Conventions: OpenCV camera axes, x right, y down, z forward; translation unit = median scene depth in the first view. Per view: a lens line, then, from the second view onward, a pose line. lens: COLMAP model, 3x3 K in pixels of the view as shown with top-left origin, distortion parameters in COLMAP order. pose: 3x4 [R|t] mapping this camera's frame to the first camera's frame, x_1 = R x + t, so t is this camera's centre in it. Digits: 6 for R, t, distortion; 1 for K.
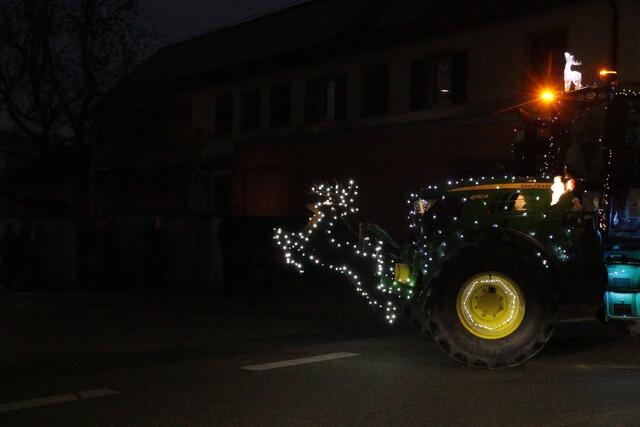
lens RADIAL K [[770.9, 0, 306.8], [0, 770.9, 213.0], [0, 0, 1]] dist [-0.010568, -0.016483]
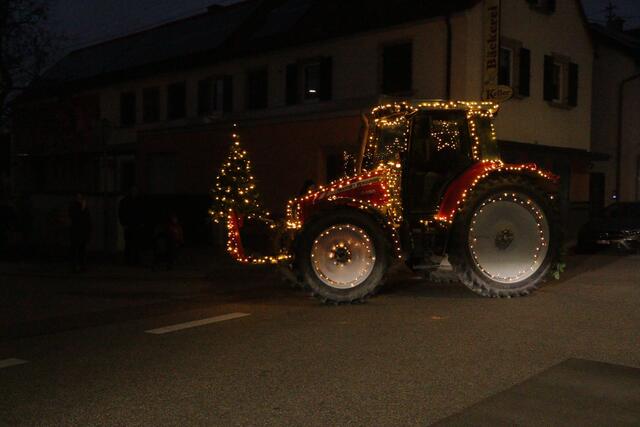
lens RADIAL K [[678.6, 0, 318.4], [0, 678.6, 227.7], [0, 0, 1]] dist [0.002222, 0.015527]
pose [[0.985474, -0.019402, 0.168712, 0.000306], [0.010331, 0.998461, 0.054483, 0.000570], [-0.169509, -0.051949, 0.984159, -0.080550]]
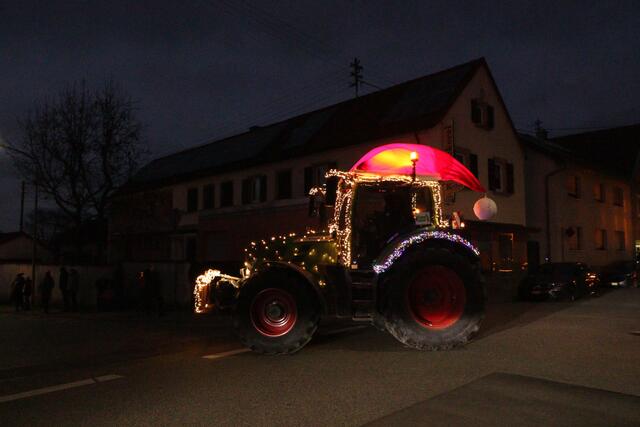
lens RADIAL K [[531.4, 0, 320.0], [0, 531.4, 213.5], [0, 0, 1]] dist [0.020084, -0.001821]
pose [[0.990232, -0.010014, 0.139067, 0.005282], [0.021356, 0.996541, -0.080312, -0.000978], [-0.137781, 0.082498, 0.987021, -0.170964]]
